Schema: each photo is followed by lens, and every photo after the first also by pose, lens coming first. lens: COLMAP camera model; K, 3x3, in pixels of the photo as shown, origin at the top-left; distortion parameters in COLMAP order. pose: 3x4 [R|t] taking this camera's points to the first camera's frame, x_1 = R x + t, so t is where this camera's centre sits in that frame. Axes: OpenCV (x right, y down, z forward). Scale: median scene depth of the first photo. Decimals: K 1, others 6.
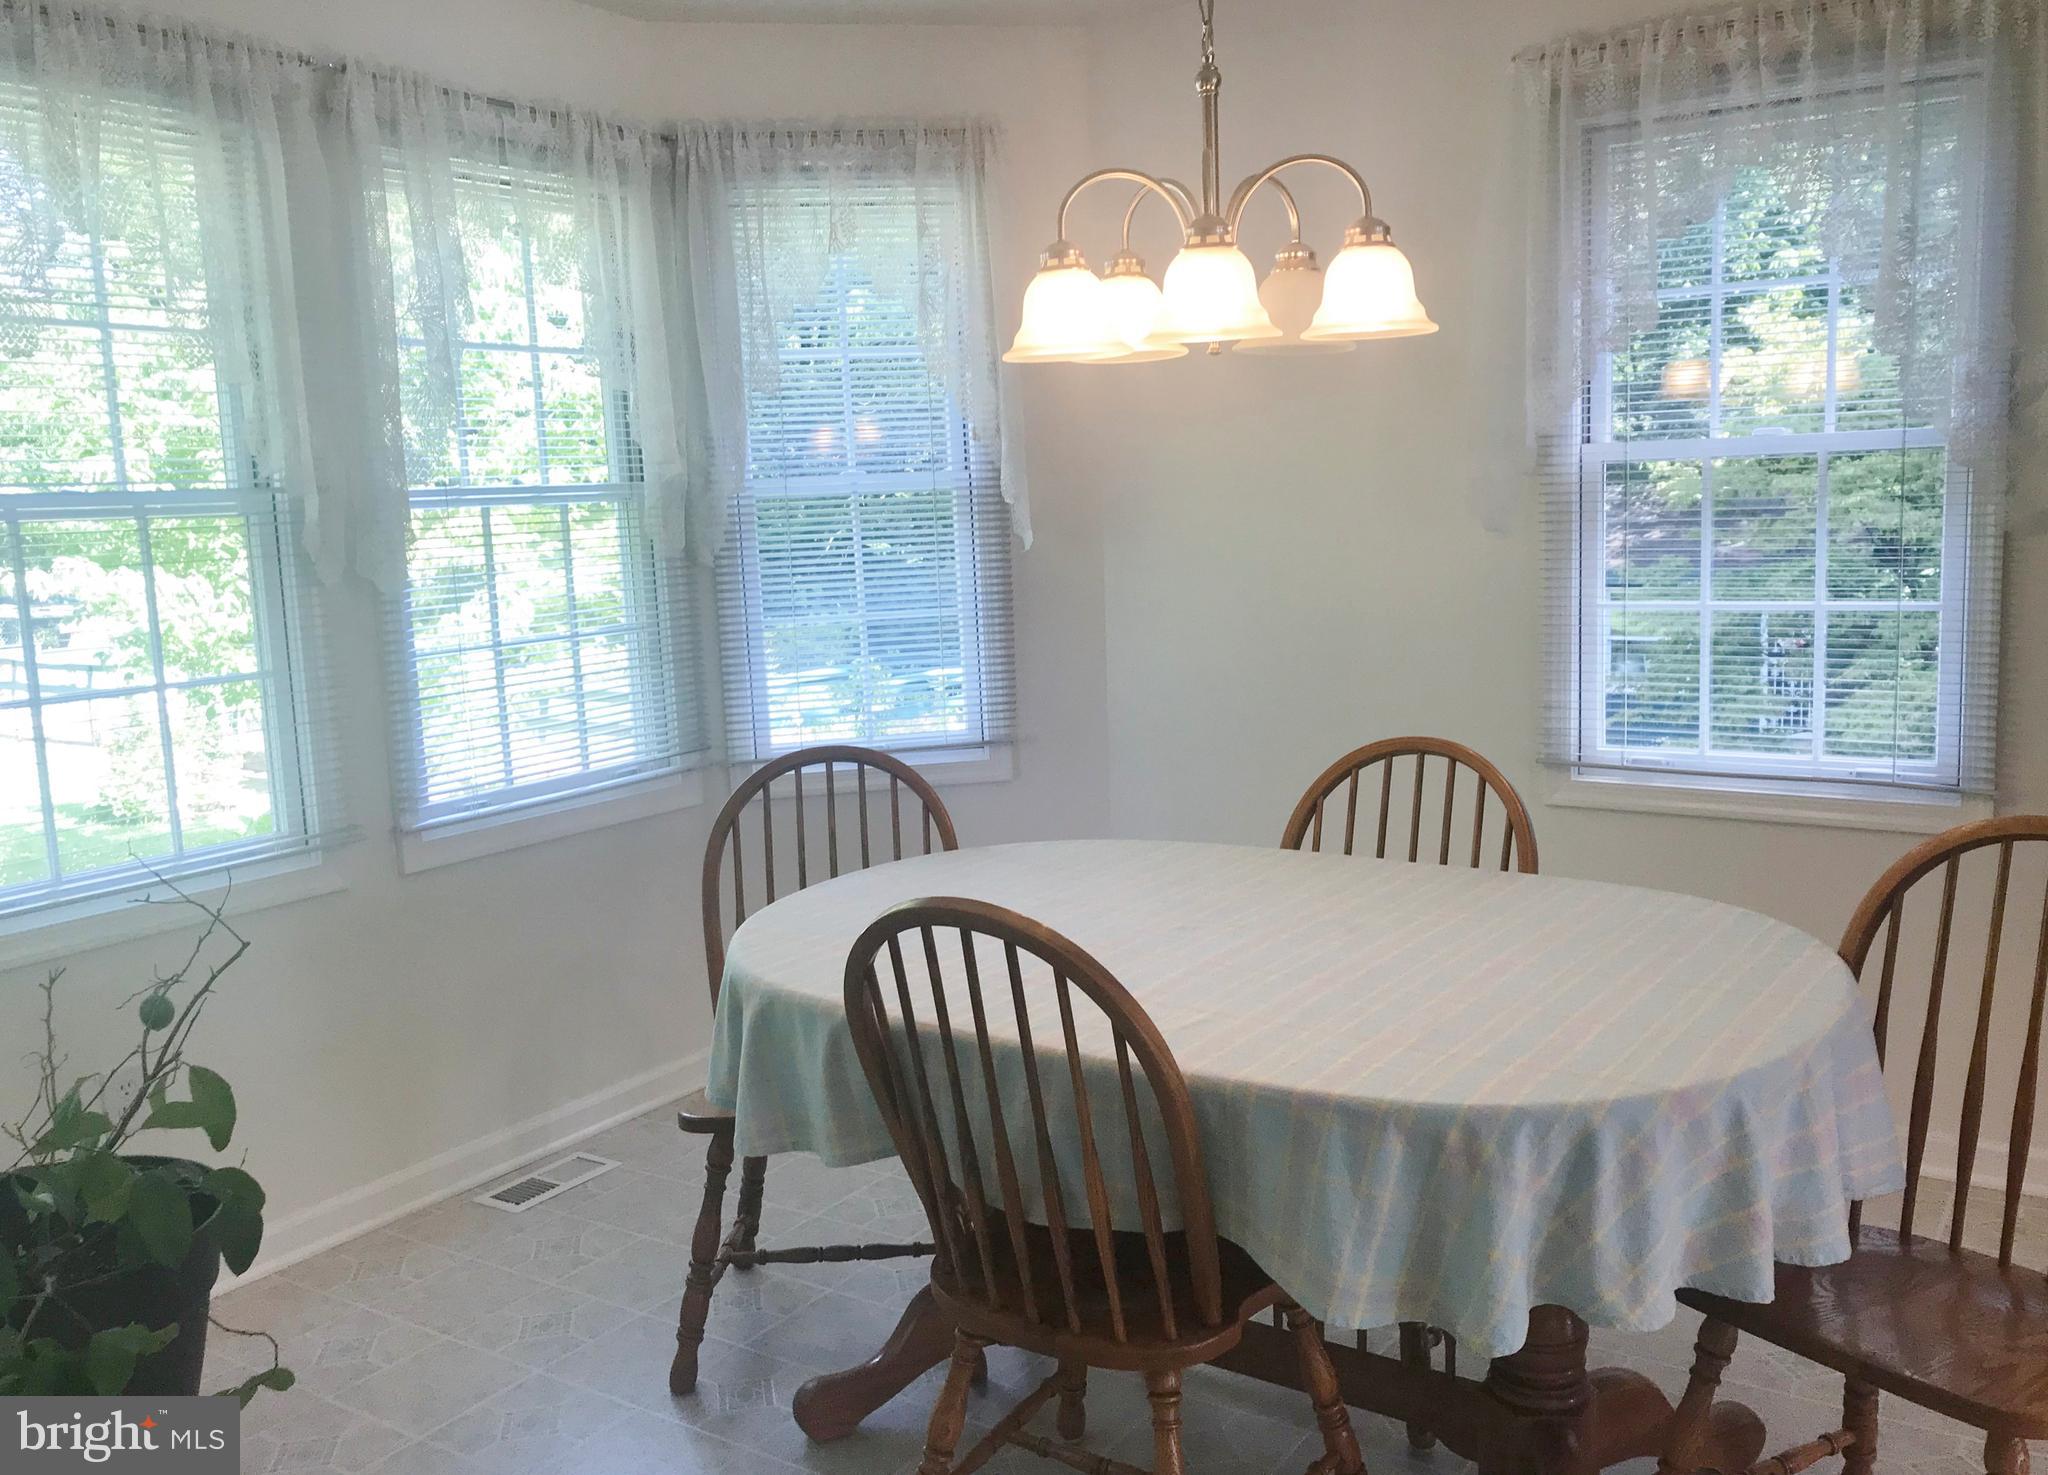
lens RADIAL K [[1758.4, 0, 1024.0], [0, 1758.4, 737.5], [0, 0, 1]] dist [0.015631, 0.004444]
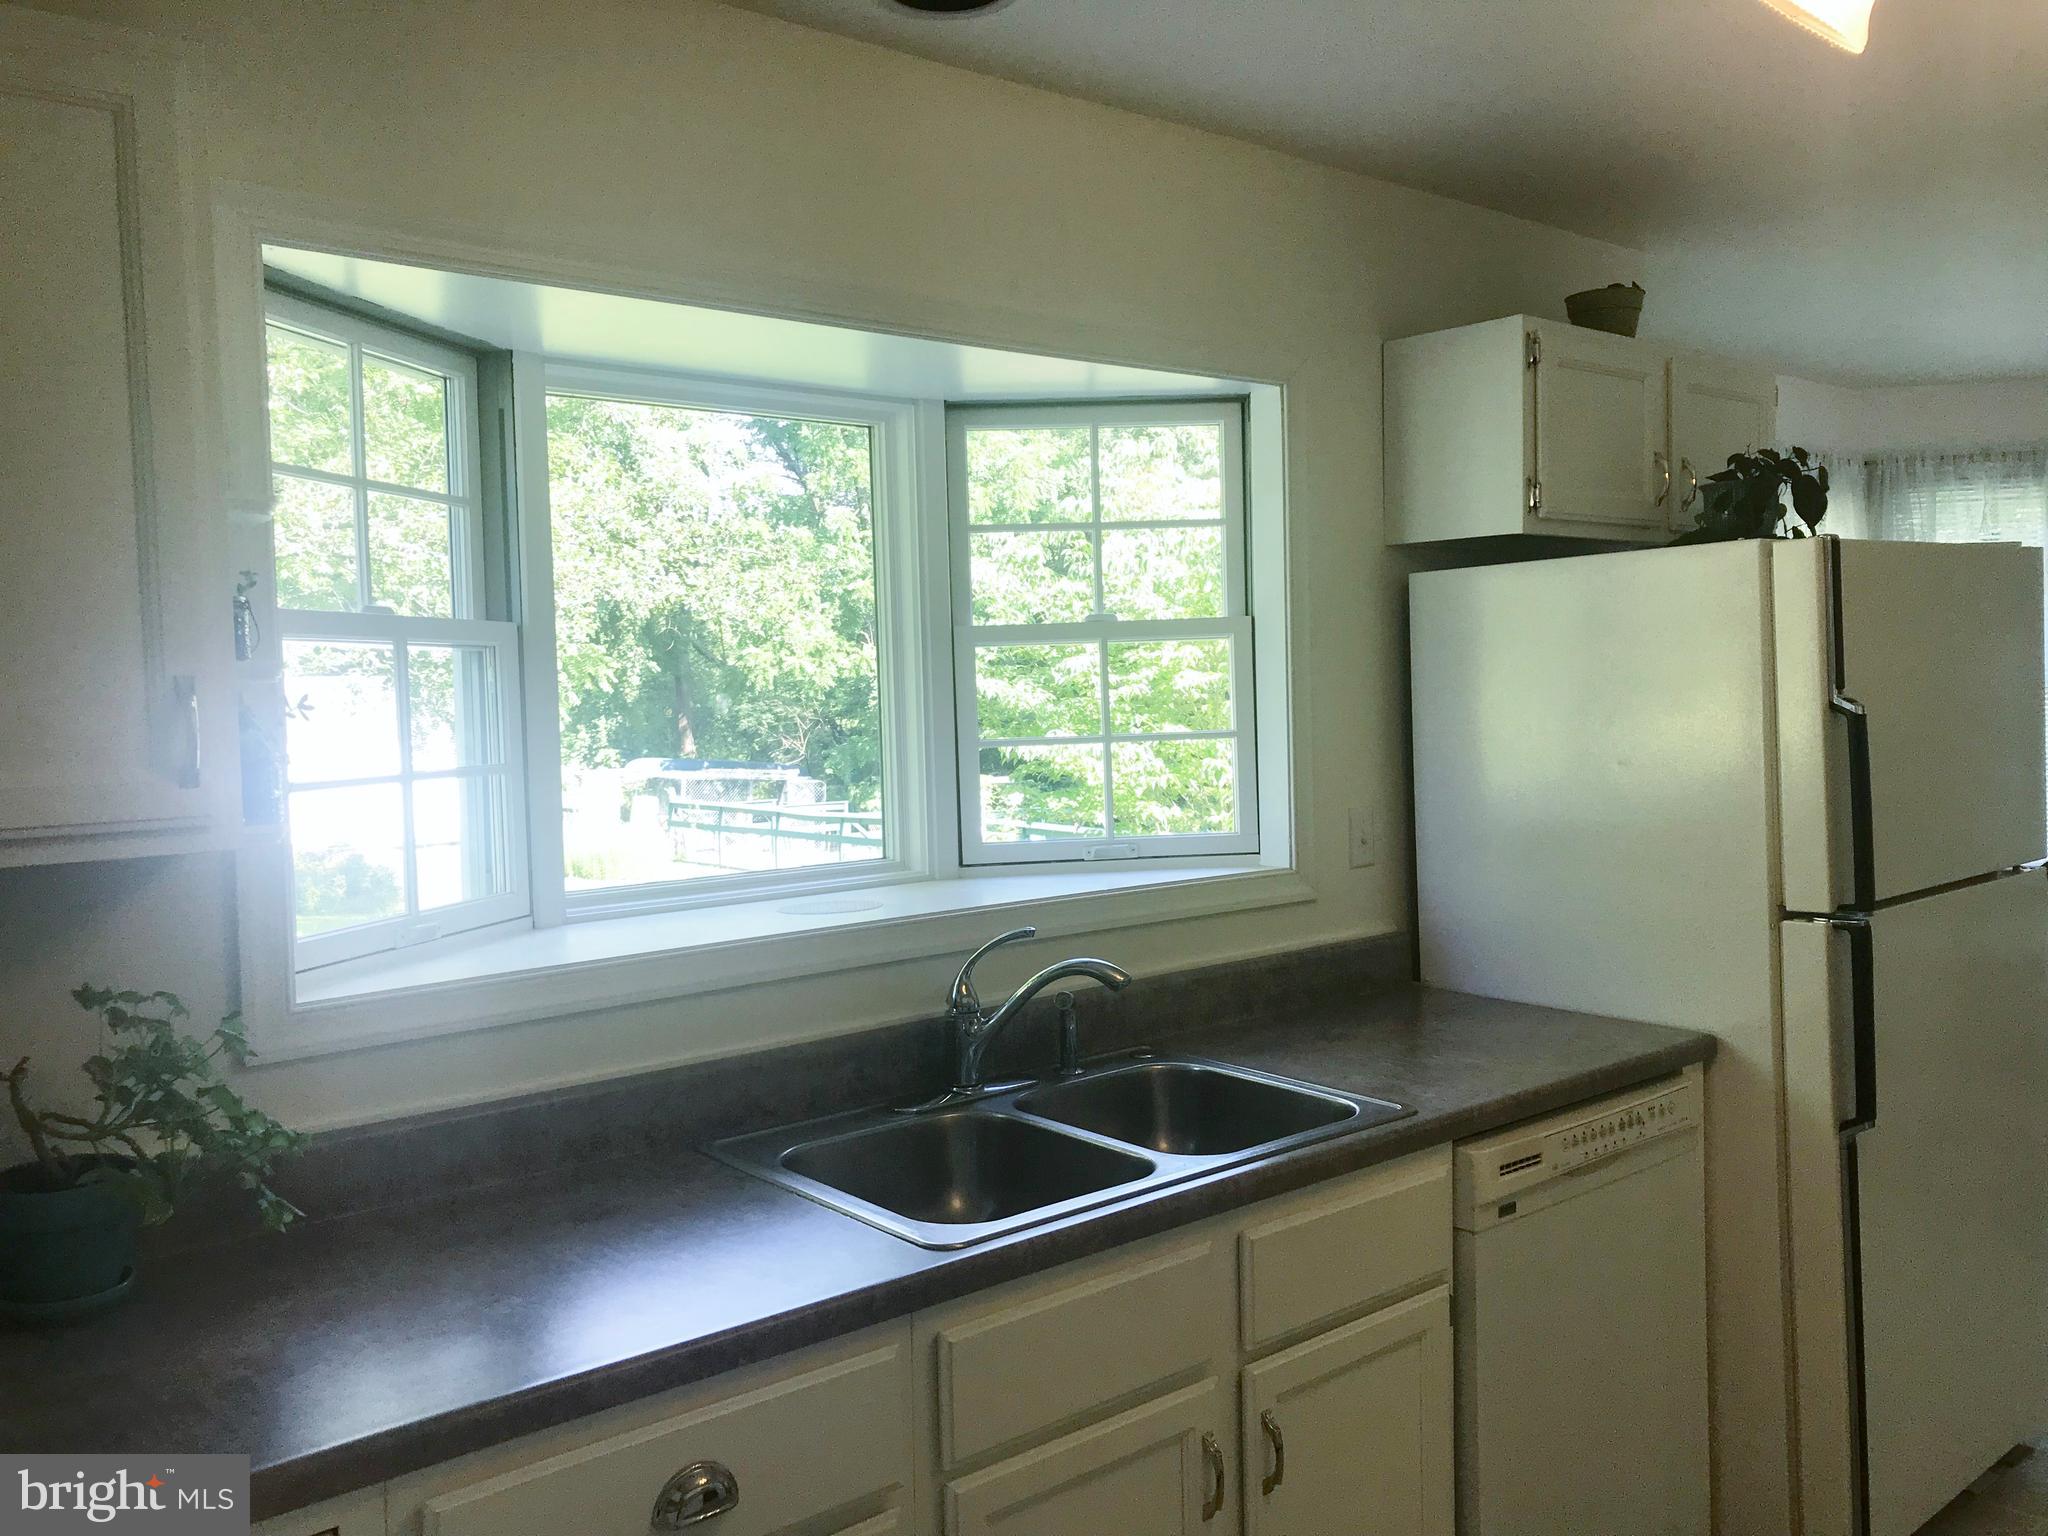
lens RADIAL K [[1677.0, 0, 1024.0], [0, 1677.0, 768.0], [0, 0, 1]] dist [0.087855, -0.110974]
pose [[0.961390, 0.027148, -0.273847, -0.692740], [-0.050308, 0.995690, -0.077910, 0.115673], [0.270552, 0.088679, 0.958612, -0.856666]]
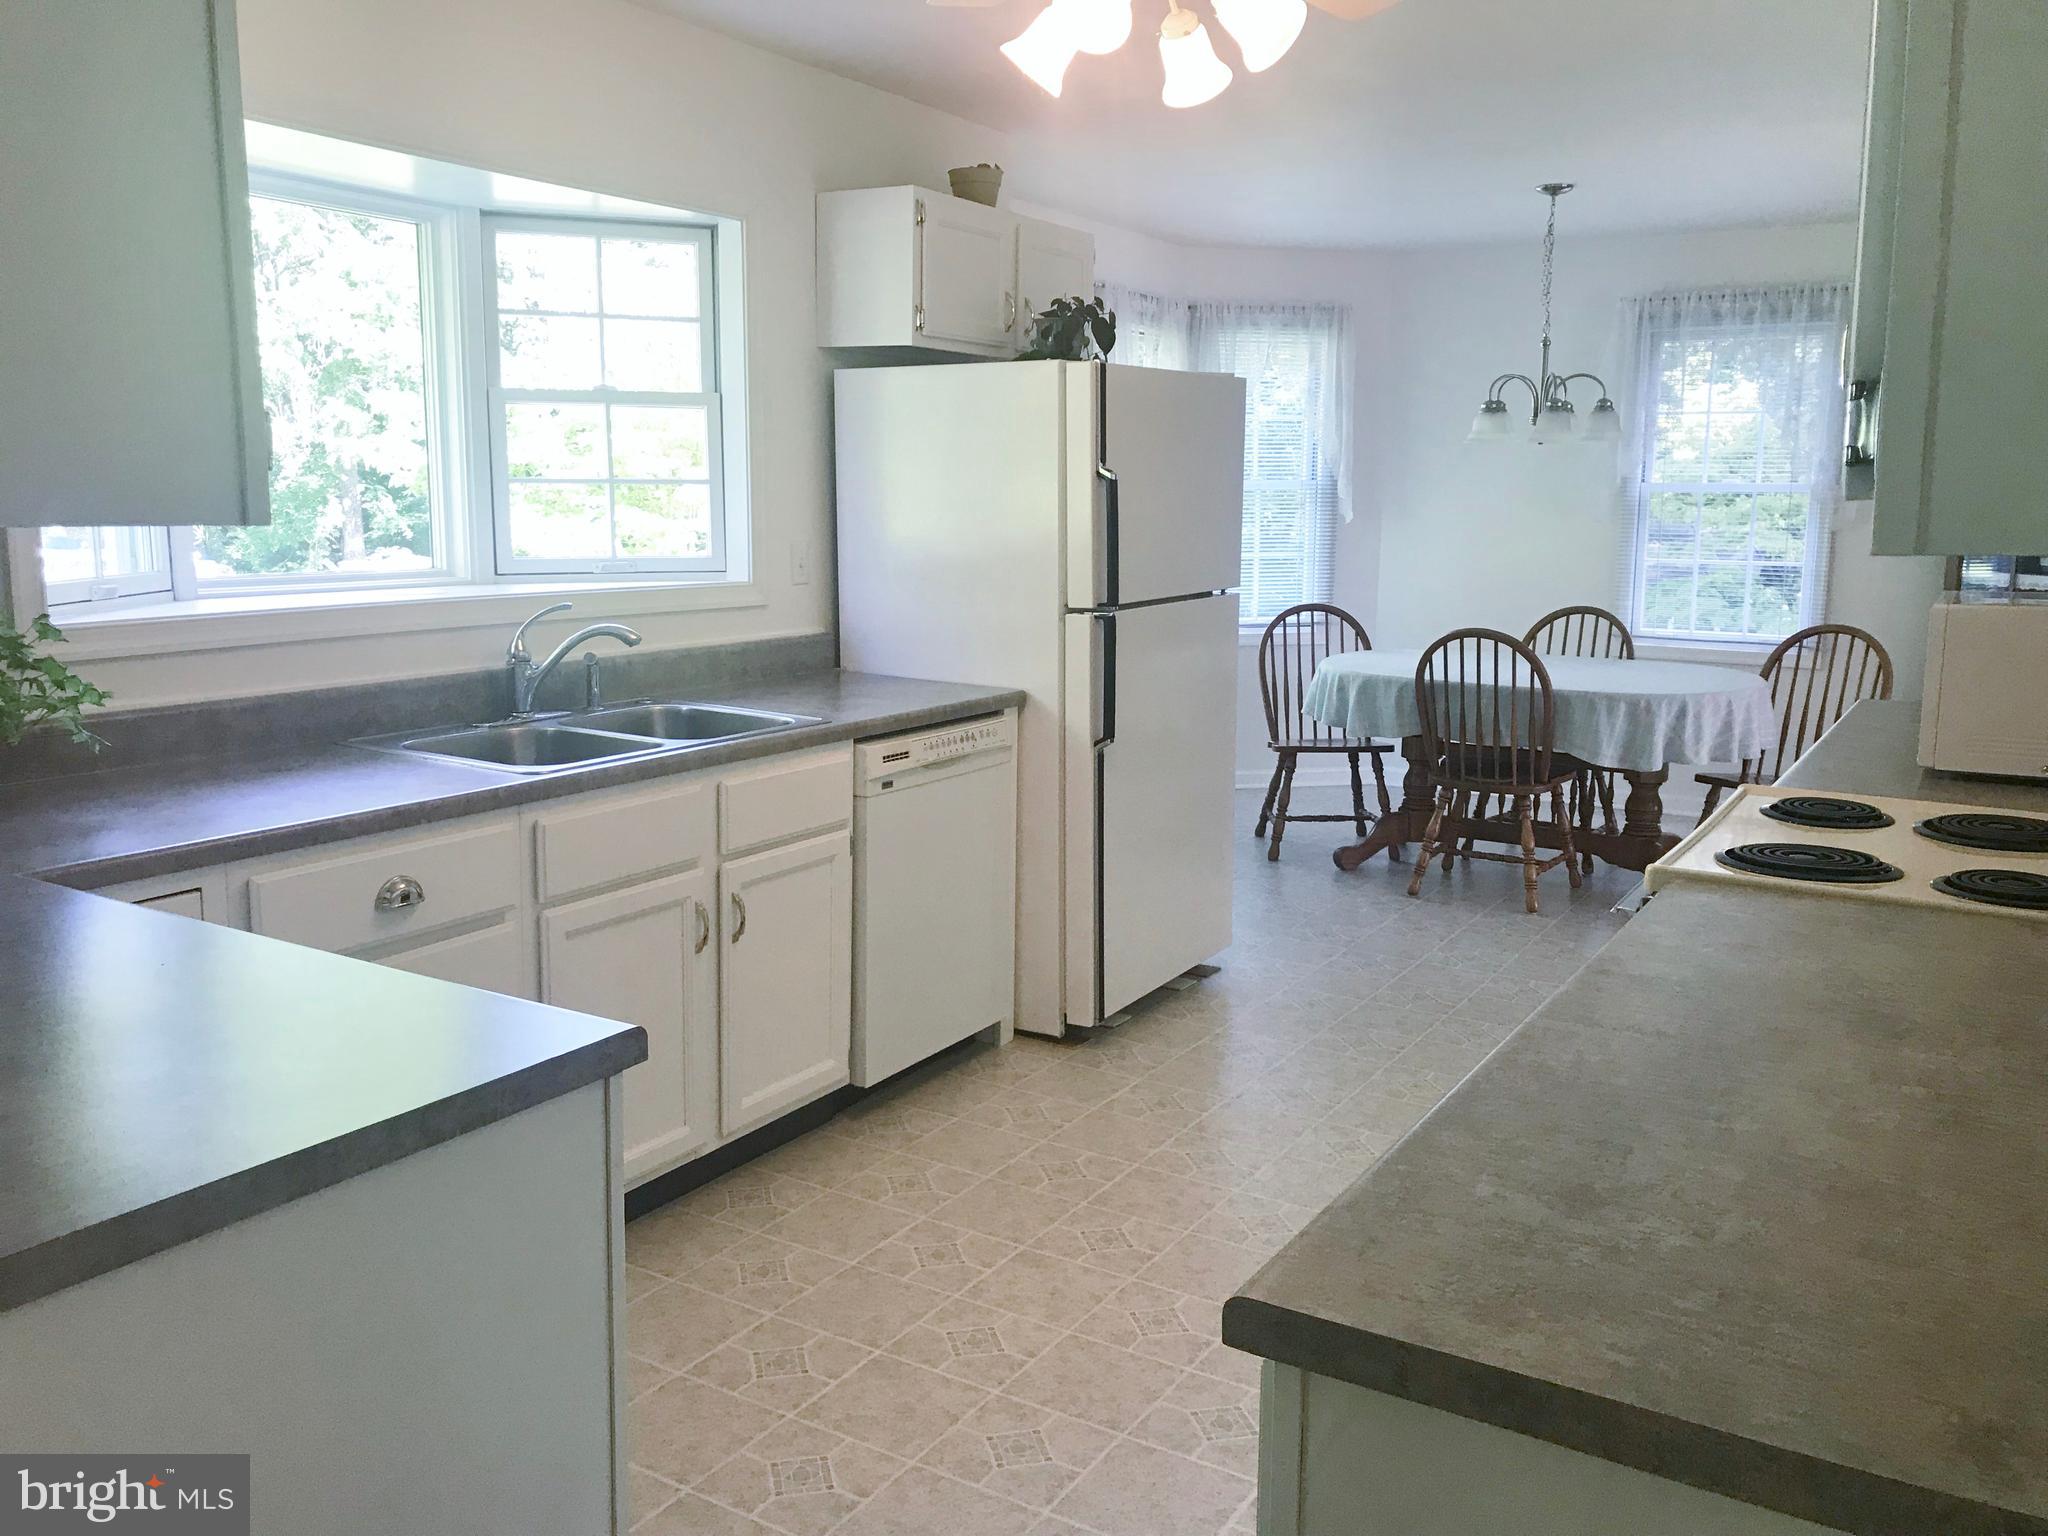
lens RADIAL K [[1691.4, 0, 1024.0], [0, 1691.4, 768.0], [0, 0, 1]] dist [0.078484, -0.151734]
pose [[0.997783, 0.043351, 0.050498, -0.648198], [-0.044469, 0.998785, 0.021225, 0.208006], [-0.049516, -0.023424, 0.998499, -1.282866]]
